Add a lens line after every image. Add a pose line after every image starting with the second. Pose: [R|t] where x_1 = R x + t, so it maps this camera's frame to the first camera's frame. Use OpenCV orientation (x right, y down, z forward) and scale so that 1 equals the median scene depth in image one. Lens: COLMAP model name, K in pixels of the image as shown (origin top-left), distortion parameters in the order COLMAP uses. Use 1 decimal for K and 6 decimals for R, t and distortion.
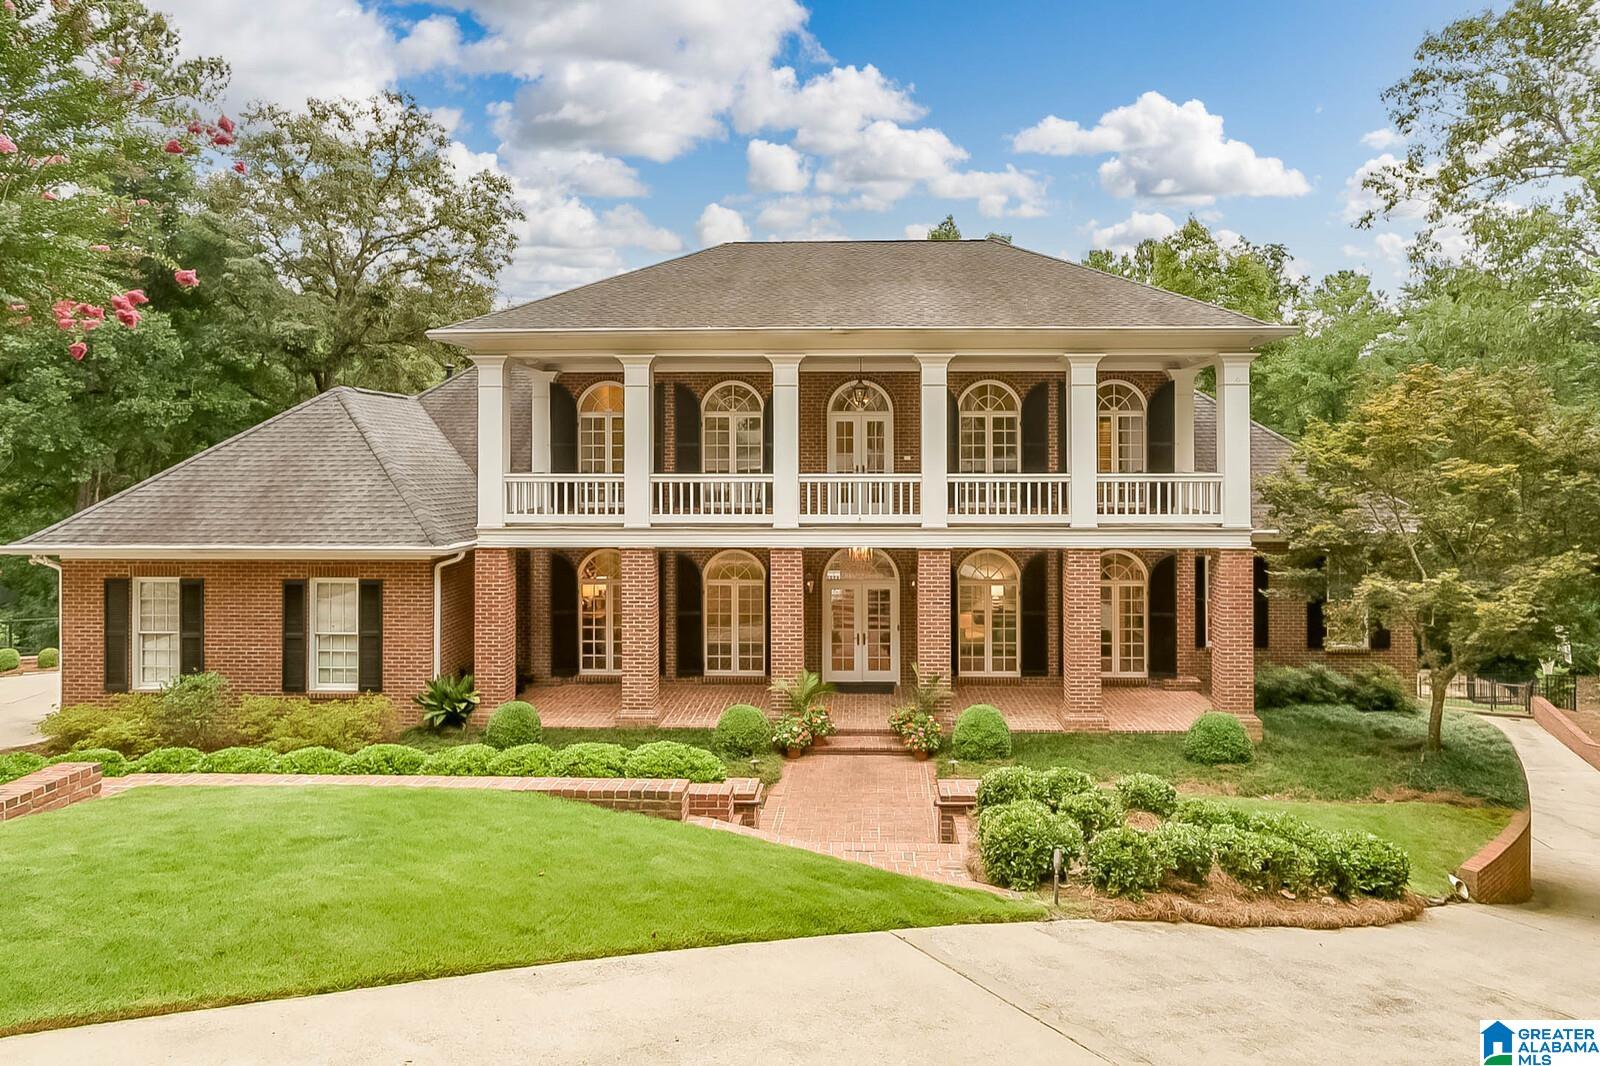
lens RADIAL K [[972.0, 0, 801.8], [0, 972.0, 535.7], [0, 0, 1]] dist [-0.000638, 0.001181]
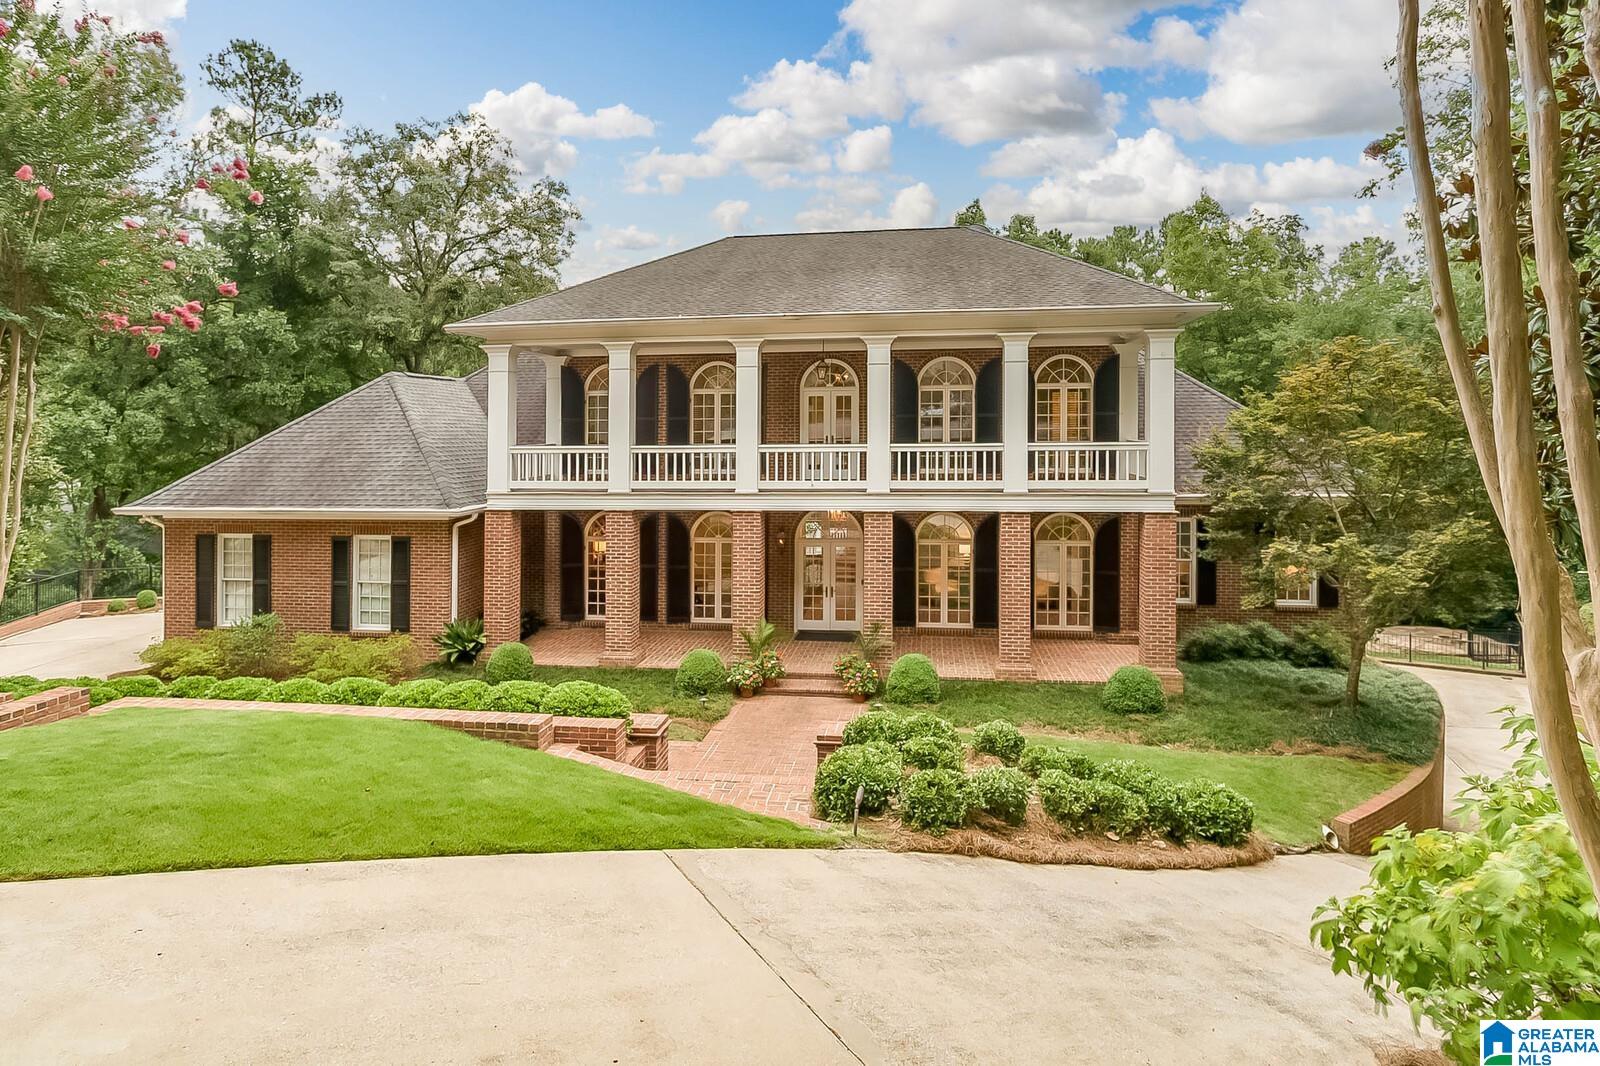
lens RADIAL K [[888.3, 0, 800.2], [0, 888.3, 499.4], [0, 0, 1]] dist [-0.002007, 0.001005]
pose [[0.992896, 0.000706, -0.118980, 0.168195], [0.000391, 0.999958, 0.009193, -0.010219], [0.118982, -0.009174, 0.992854, -0.014152]]
